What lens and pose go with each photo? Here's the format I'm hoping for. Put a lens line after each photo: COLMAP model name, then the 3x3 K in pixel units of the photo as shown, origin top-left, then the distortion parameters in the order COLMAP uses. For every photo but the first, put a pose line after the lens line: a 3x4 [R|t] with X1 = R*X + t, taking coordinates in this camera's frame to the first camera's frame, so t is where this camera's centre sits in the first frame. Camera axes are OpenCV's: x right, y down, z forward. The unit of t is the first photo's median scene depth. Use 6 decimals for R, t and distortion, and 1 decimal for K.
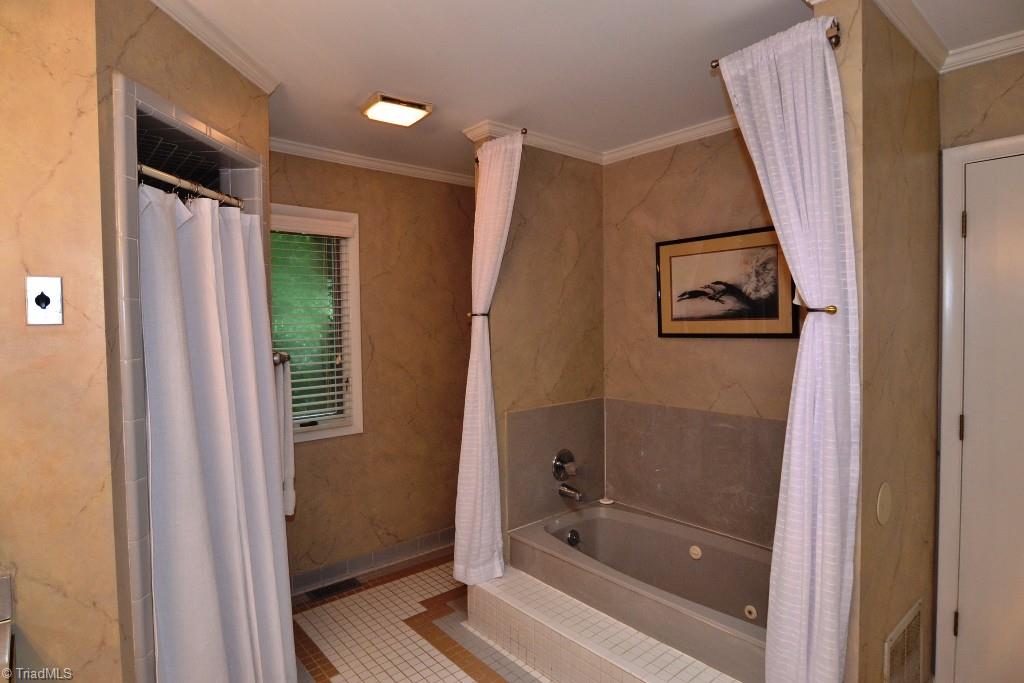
lens RADIAL K [[557.7, 0, 508.5], [0, 557.7, 341.0], [0, 0, 1]] dist [-0.010238, -0.004379]
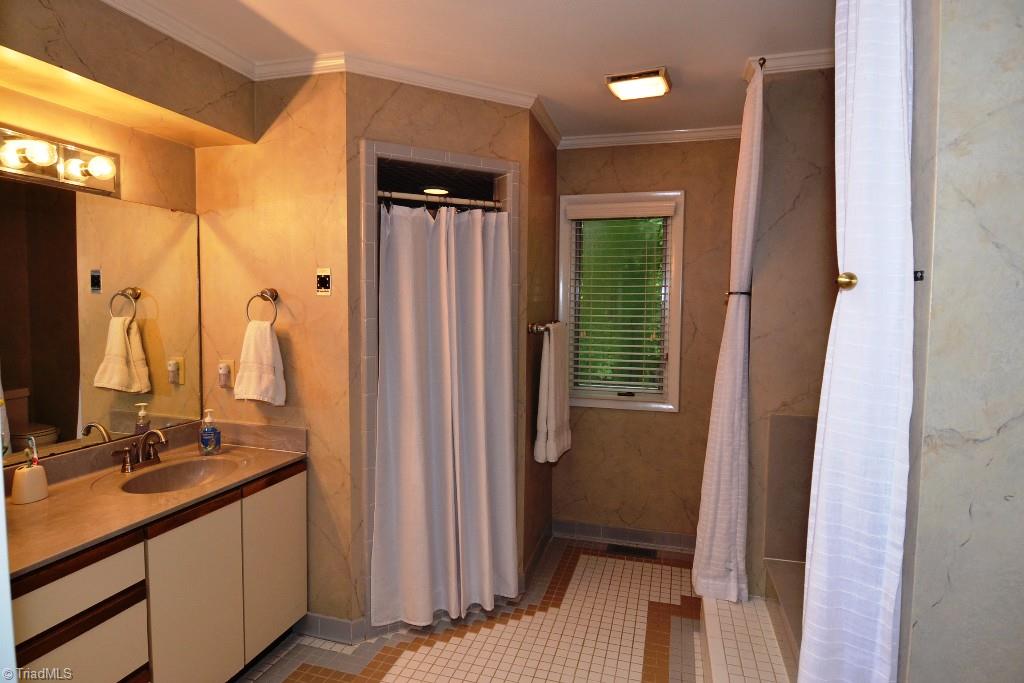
lens RADIAL K [[557.7, 0, 507.7], [0, 557.7, 339.4], [0, 0, 1]] dist [-0.010238, -0.004379]
pose [[0.547574, 0.072790, -0.833585, 0.469421], [-0.047179, 0.997310, 0.056095, -0.007707], [0.835426, 0.008611, 0.549535, 0.240226]]
